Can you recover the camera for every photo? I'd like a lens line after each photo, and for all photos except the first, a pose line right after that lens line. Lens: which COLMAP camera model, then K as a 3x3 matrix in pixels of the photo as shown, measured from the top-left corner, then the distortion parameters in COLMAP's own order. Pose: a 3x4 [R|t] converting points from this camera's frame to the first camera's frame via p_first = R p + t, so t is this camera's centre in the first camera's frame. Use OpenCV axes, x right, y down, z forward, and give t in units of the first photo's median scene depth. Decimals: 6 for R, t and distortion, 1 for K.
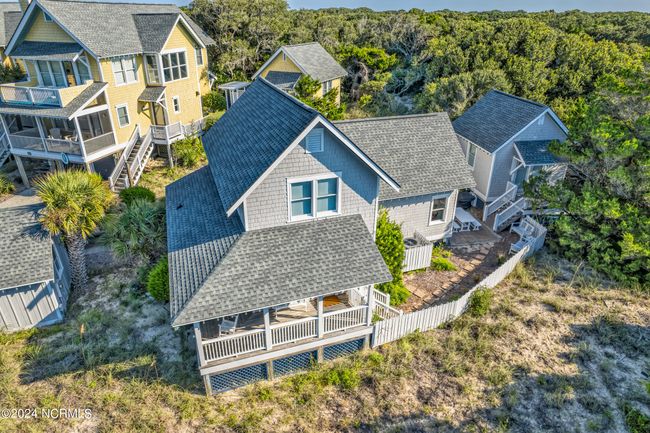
lens RADIAL K [[416.1, 0, 321.3], [0, 416.1, 217.8], [0, 0, 1]] dist [-0.034979, 0.038100]
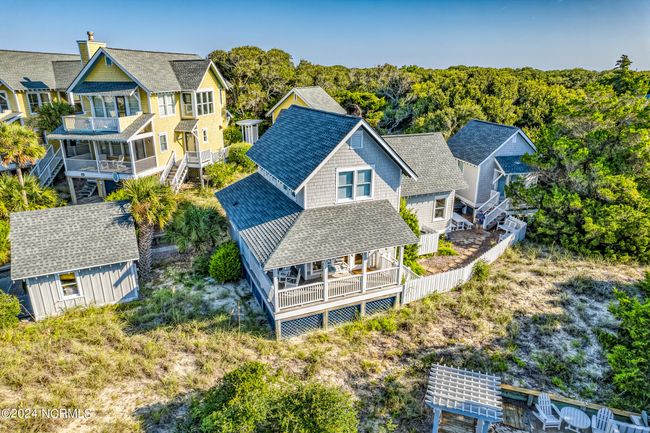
lens RADIAL K [[416.1, 0, 324.5], [0, 416.1, 215.6], [0, 0, 1]] dist [-0.034979, 0.038100]
pose [[0.997763, -0.021279, 0.063369, -0.146243], [0.029038, 0.991838, -0.124155, 0.154271], [-0.060210, 0.125717, 0.990237, -0.206121]]
